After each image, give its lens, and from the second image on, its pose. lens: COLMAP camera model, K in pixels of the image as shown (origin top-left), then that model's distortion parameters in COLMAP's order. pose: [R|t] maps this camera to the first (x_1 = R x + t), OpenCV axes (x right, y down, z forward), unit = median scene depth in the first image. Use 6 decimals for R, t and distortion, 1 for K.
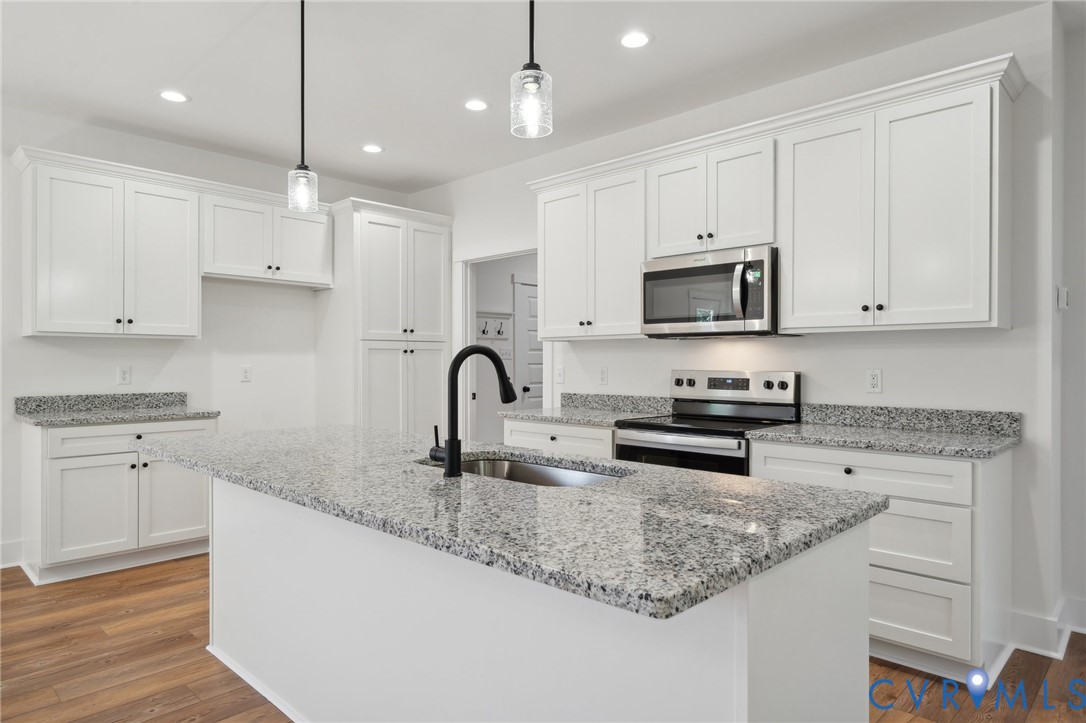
lens RADIAL K [[658.4, 0, 536.0], [0, 658.4, 366.0], [0, 0, 1]] dist [0.002943, -0.001441]
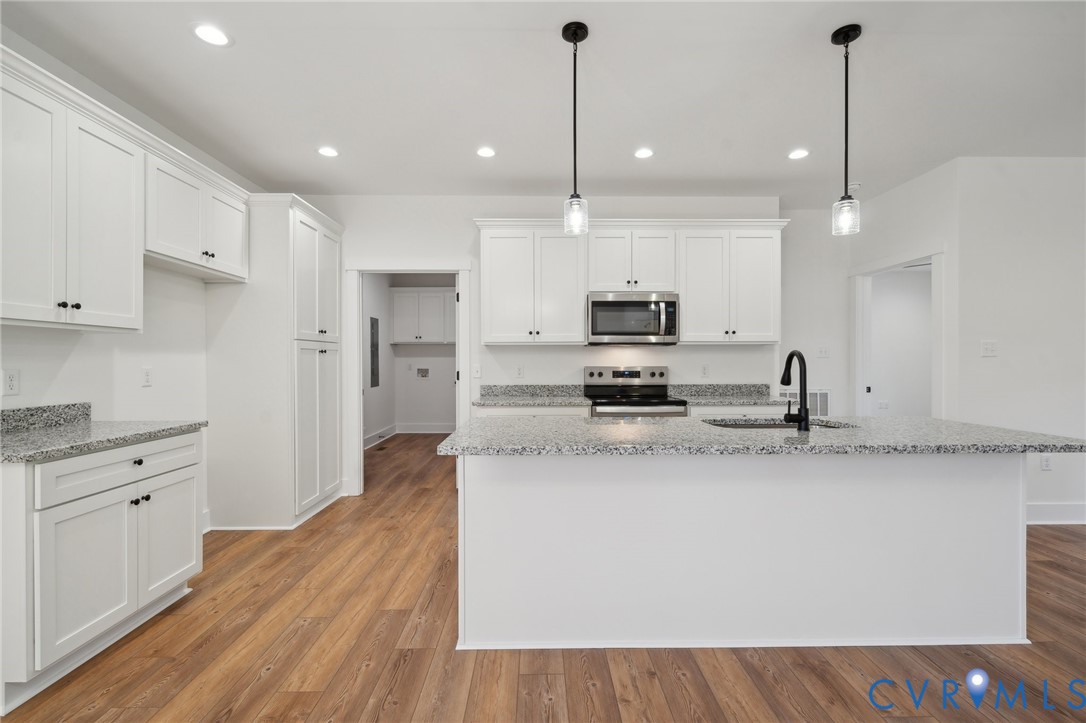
lens RADIAL K [[501.4, 0, 541.3], [0, 501.4, 363.2], [0, 0, 1]] dist [0.005571, -0.000327]
pose [[0.706949, -0.005351, 0.707245, -0.707701], [0.006830, 0.999976, 0.000739, -0.002873], [-0.707232, 0.004308, 0.706969, 0.277441]]
